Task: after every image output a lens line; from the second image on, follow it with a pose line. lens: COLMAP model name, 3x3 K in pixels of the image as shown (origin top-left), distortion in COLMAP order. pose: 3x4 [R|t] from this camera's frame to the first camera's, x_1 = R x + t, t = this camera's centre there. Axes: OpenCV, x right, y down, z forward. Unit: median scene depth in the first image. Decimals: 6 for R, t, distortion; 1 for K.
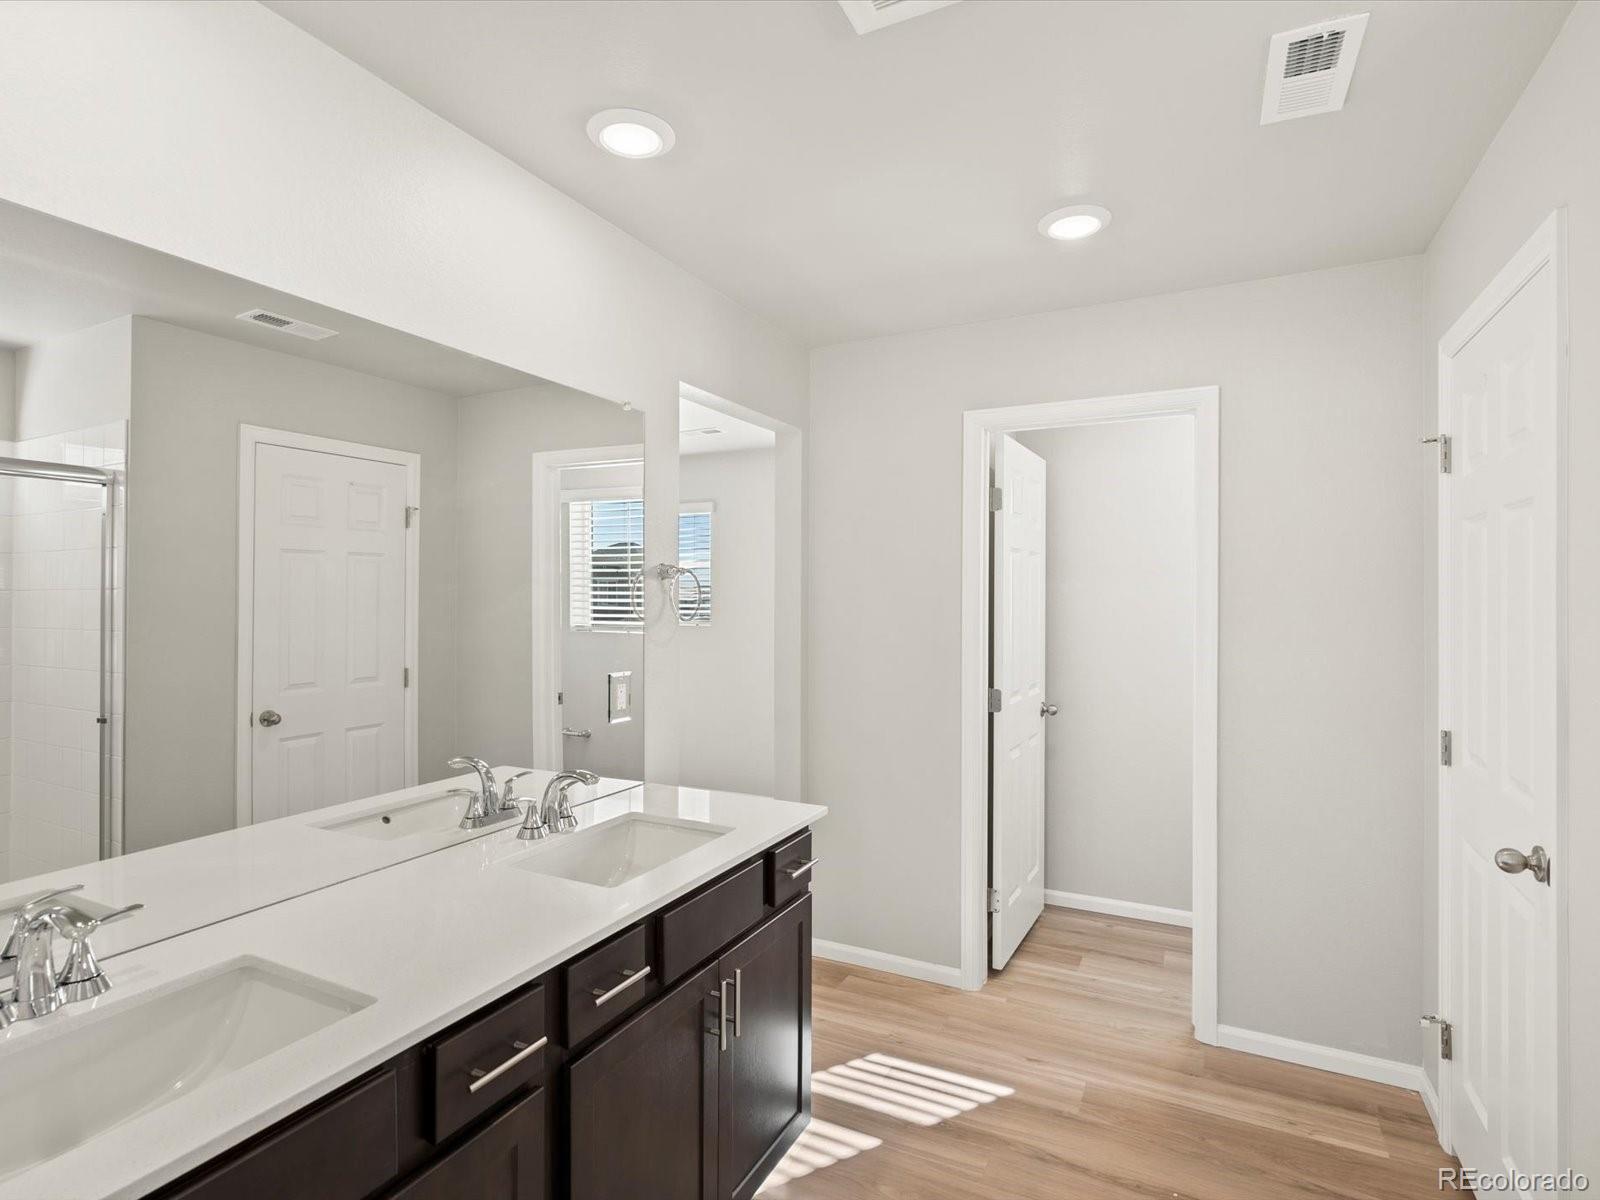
lens RADIAL K [[826.4, 0, 798.4], [0, 826.4, 599.2], [0, 0, 1]] dist [0.004550, 0.001282]
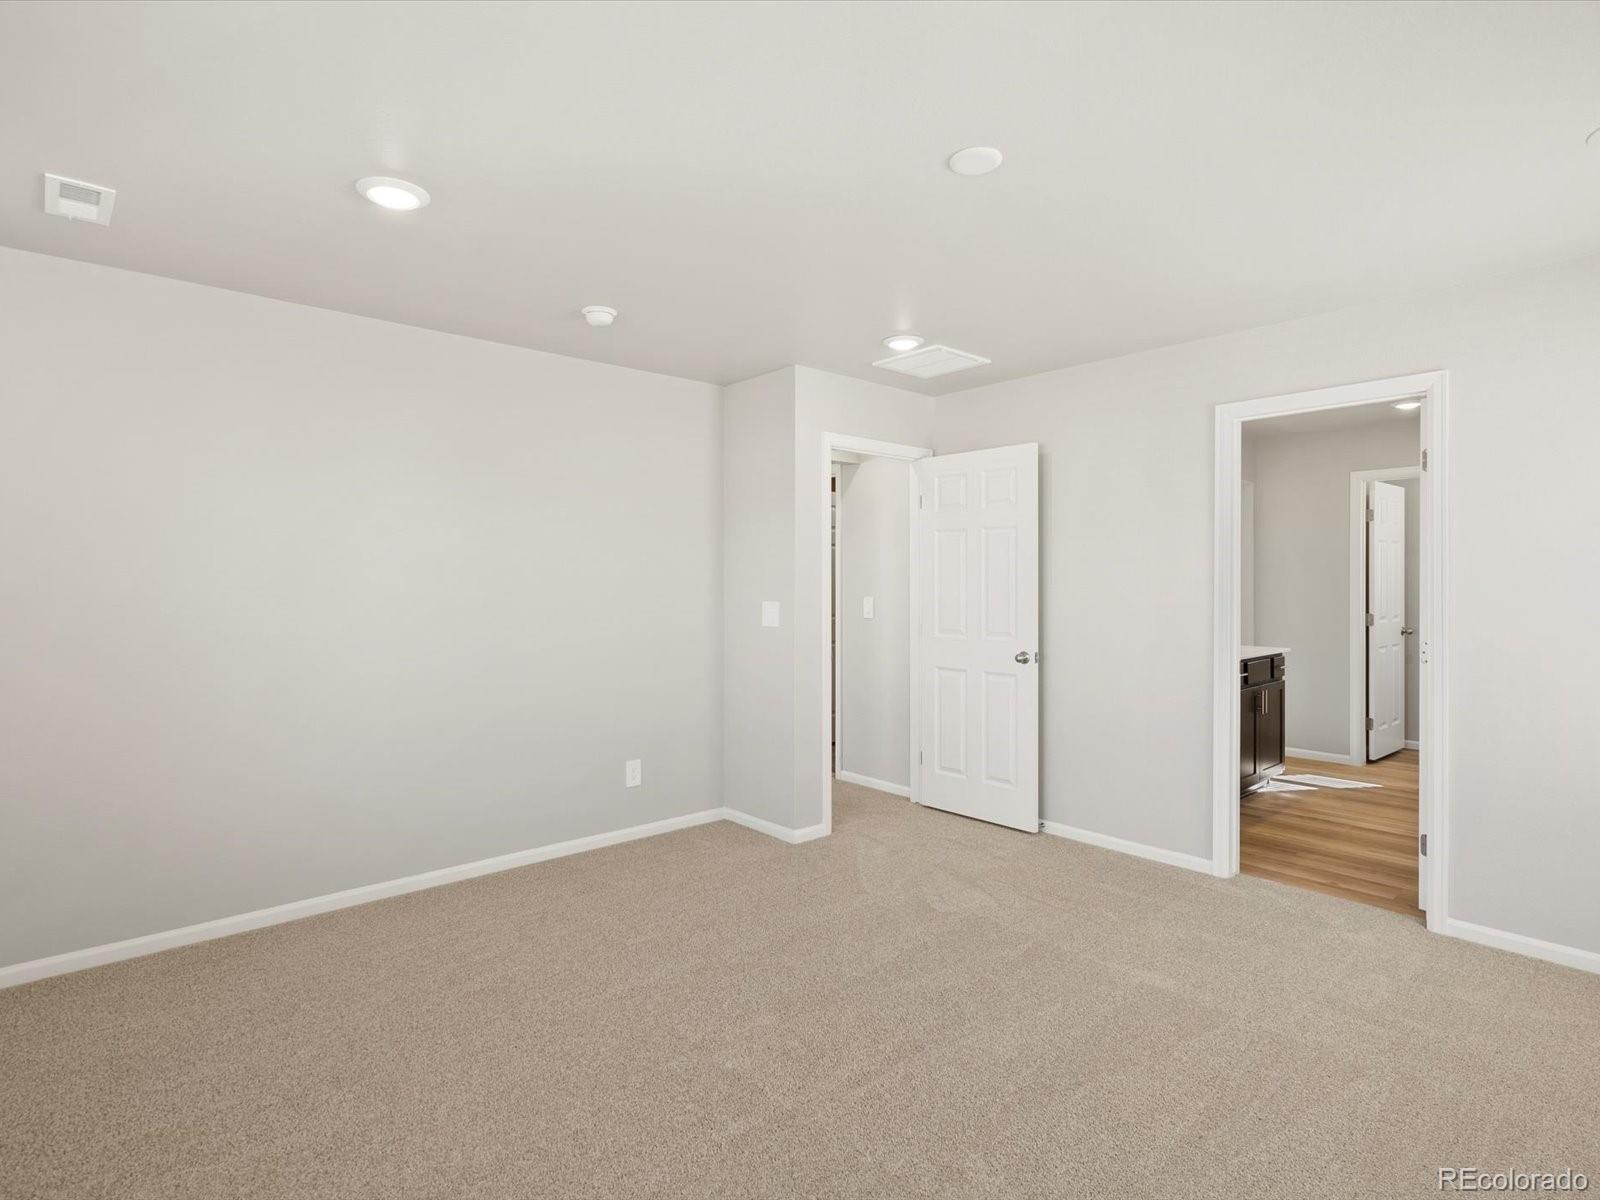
lens RADIAL K [[826.4, 0, 806.9], [0, 826.4, 591.0], [0, 0, 1]] dist [0.004550, 0.001282]
pose [[0.933215, -0.004292, -0.359294, -0.273620], [0.006929, 0.999958, 0.006052, 0.034372], [0.359252, -0.008137, 0.933205, -1.190586]]
